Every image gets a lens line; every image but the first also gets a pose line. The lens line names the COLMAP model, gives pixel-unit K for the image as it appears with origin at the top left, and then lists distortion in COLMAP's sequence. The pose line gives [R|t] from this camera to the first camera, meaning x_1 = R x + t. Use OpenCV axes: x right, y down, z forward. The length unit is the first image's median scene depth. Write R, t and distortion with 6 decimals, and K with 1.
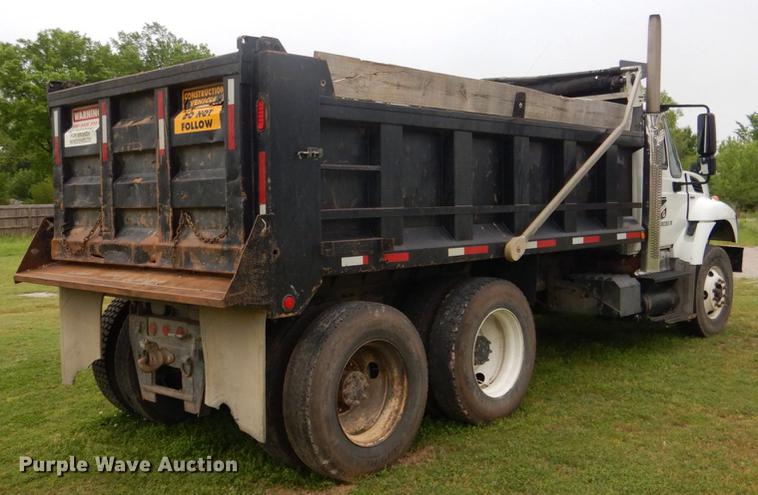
lens RADIAL K [[809.6, 0, 369.5], [0, 809.6, 213.3], [0, 0, 1]] dist [0.020503, 0.000000]
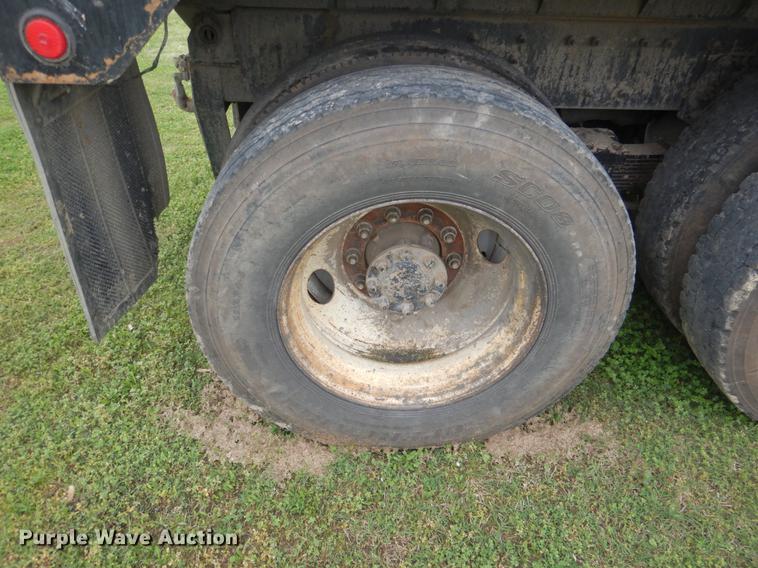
lens RADIAL K [[543.7, 0, 378.9], [0, 543.7, 282.0], [0, 0, 1]] dist [0.006849, -0.000452]
pose [[0.712026, 0.438512, -0.548386, 0.130616], [-0.055197, 0.813545, 0.578876, 0.050751], [0.699980, -0.381905, 0.603470, 0.816370]]
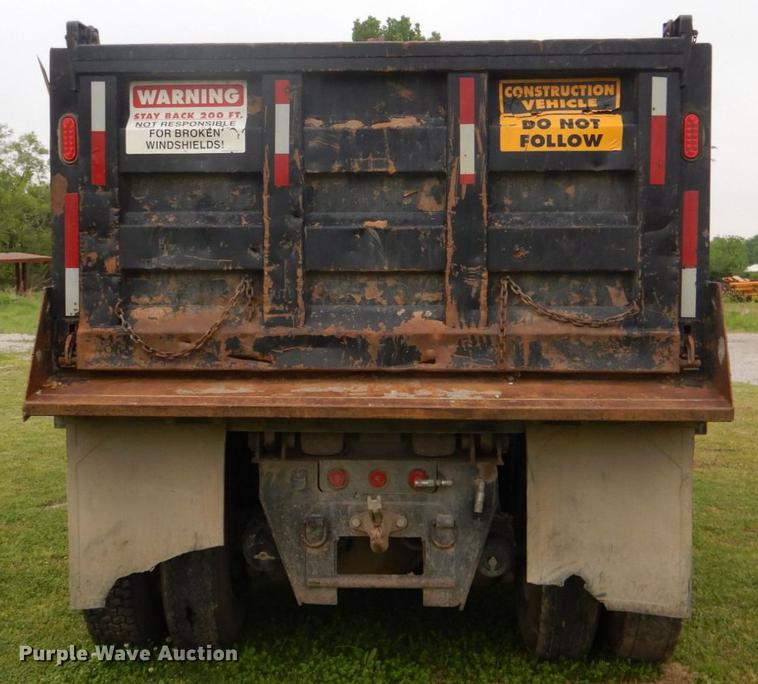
lens RADIAL K [[1112.2, 0, 358.7], [0, 1112.2, 320.4], [0, 0, 1]] dist [0.002265, 0.000000]
pose [[0.765397, -0.006556, 0.643525, -0.827368], [-0.002703, 0.999907, 0.013402, 0.018309], [-0.643553, -0.011997, 0.765308, 0.405697]]
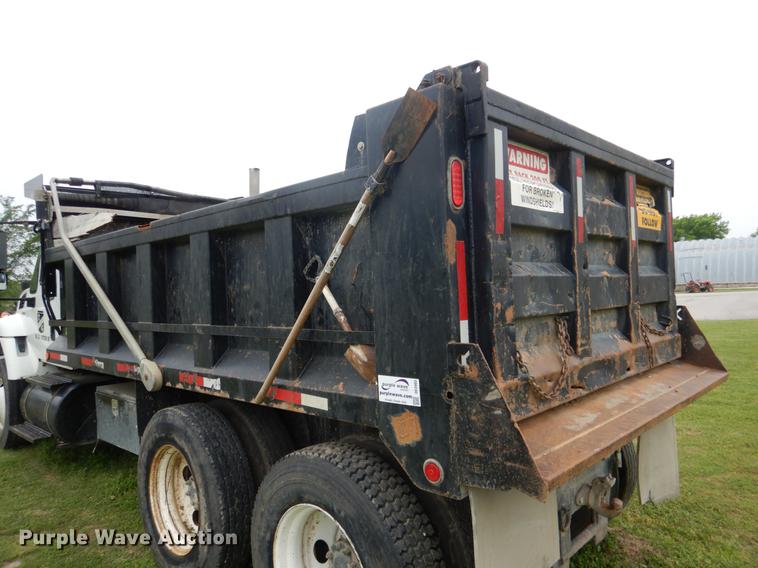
lens RADIAL K [[543.7, 0, 374.4], [0, 543.7, 285.2], [0, 0, 1]] dist [0.006849, -0.000452]
pose [[0.011026, 0.028900, 0.999522, -0.838437], [0.054839, 0.998060, -0.029462, -0.026471], [-0.998434, 0.055138, 0.009419, 1.248754]]
